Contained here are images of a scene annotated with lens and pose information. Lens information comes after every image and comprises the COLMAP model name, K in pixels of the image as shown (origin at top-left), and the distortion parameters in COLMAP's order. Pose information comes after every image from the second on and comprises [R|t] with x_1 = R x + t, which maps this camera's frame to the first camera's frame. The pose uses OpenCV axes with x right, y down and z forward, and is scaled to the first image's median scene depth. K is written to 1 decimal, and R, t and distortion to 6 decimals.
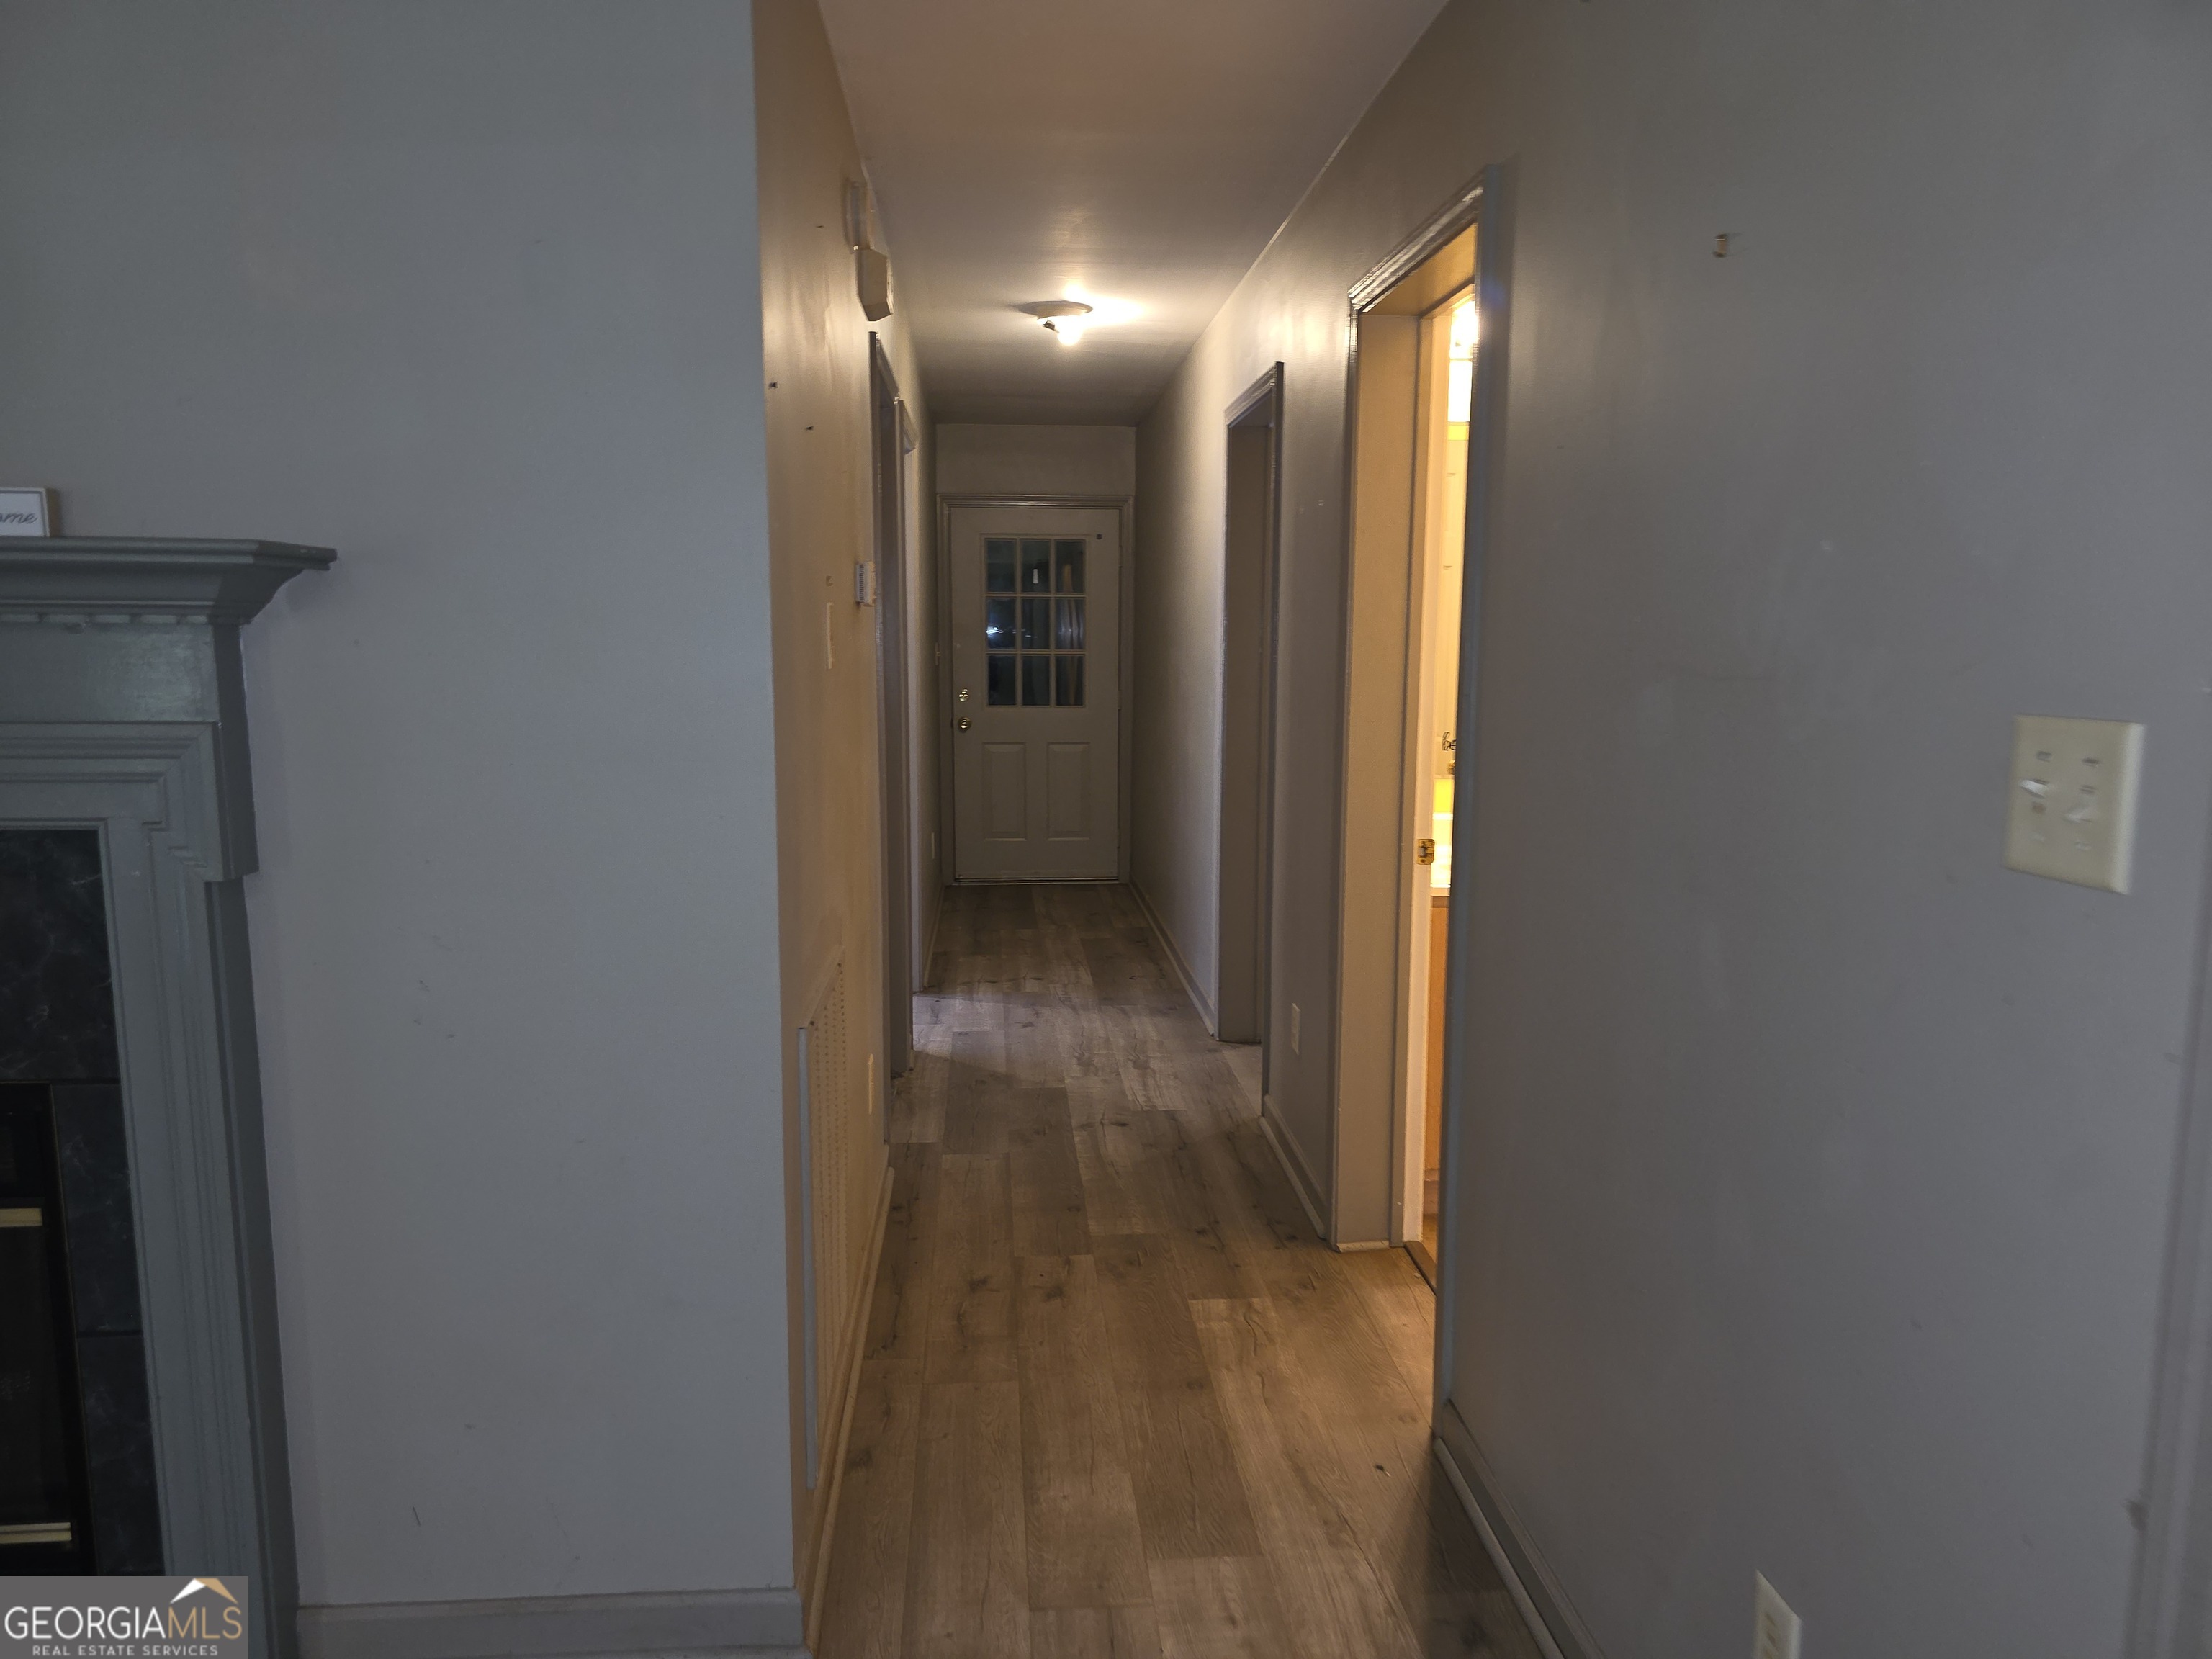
lens RADIAL K [[1514.1, 0, 1067.0], [0, 1514.1, 825.5], [0, 0, 1]] dist [0.062903, -0.043885]
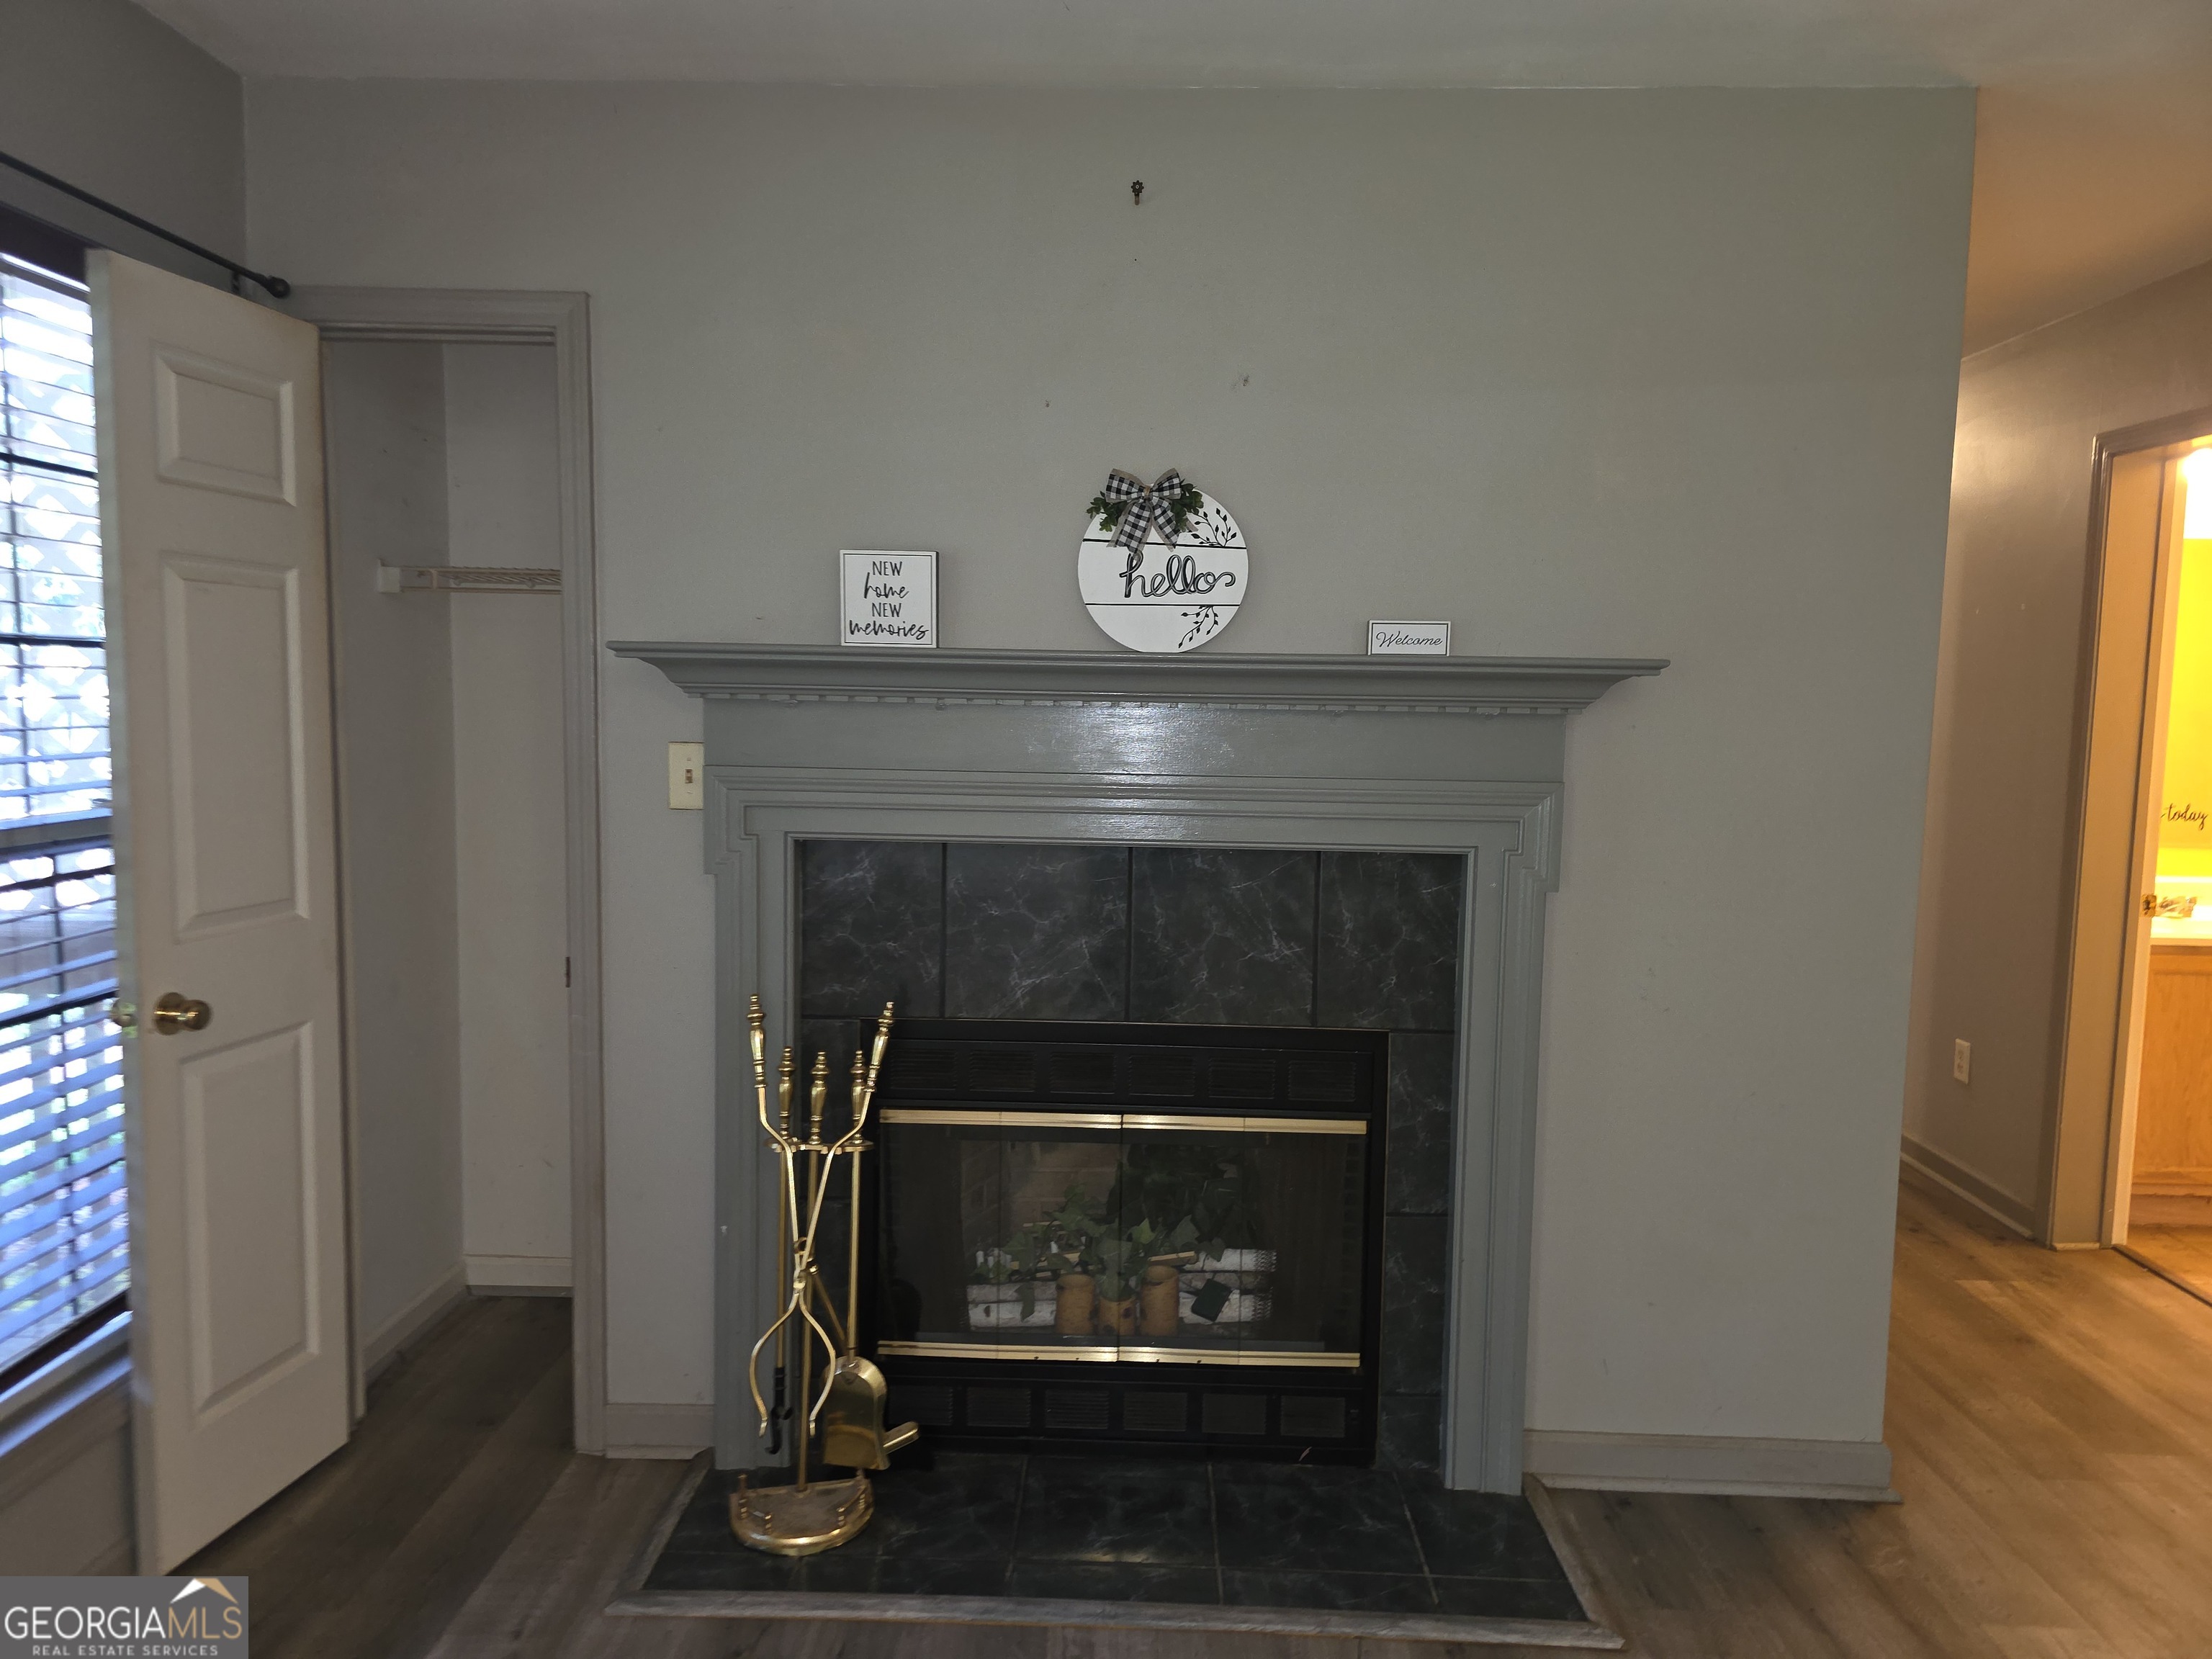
lens RADIAL K [[1490.9, 0, 1106.0], [0, 1490.9, 829.5], [0, 0, 1]] dist [0.066302, -0.050094]
pose [[0.996270, 0.015948, -0.084800, -0.568612], [-0.019818, 0.998791, -0.044988, 0.033248], [0.083980, 0.046500, 0.995382, -0.289660]]
